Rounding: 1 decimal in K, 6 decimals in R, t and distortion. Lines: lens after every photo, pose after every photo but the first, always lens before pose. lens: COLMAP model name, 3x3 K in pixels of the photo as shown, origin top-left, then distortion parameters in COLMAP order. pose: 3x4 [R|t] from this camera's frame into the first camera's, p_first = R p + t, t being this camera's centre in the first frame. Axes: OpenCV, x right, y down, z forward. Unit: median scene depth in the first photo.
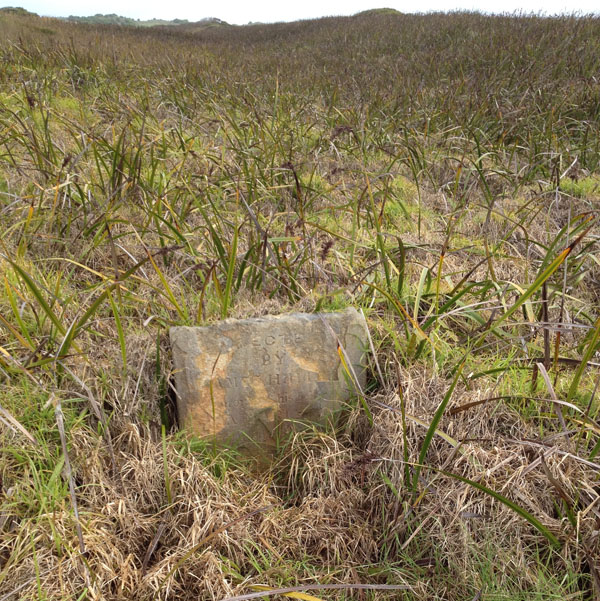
lens RADIAL K [[828.4, 0, 300.6], [0, 828.4, 305.8], [0, 0, 1]] dist [0.006193, 0.000000]
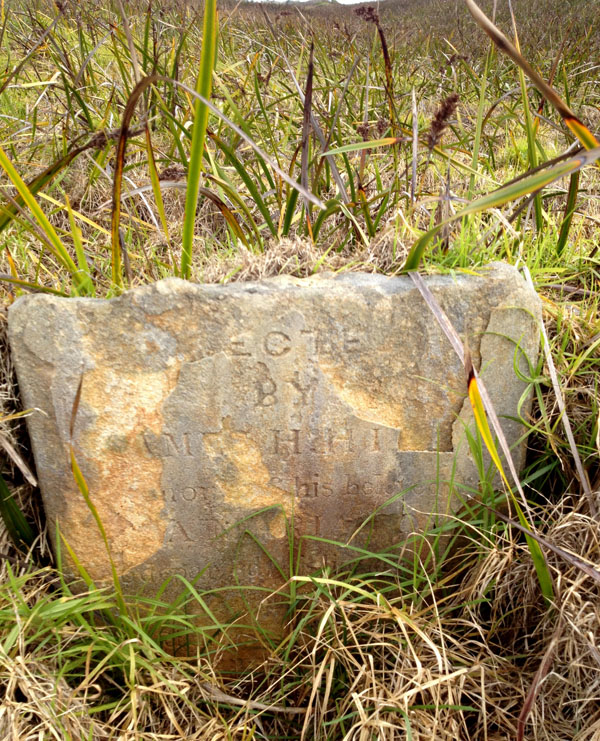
lens RADIAL K [[549.4, 0, 301.0], [0, 549.4, 374.6], [0, 0, 1]] dist [0.074184, 0.000776]
pose [[0.983793, 0.062183, -0.168177, 0.017045], [-0.036135, 0.987452, 0.153726, 0.016864], [0.175626, -0.145158, 0.973696, 0.752141]]
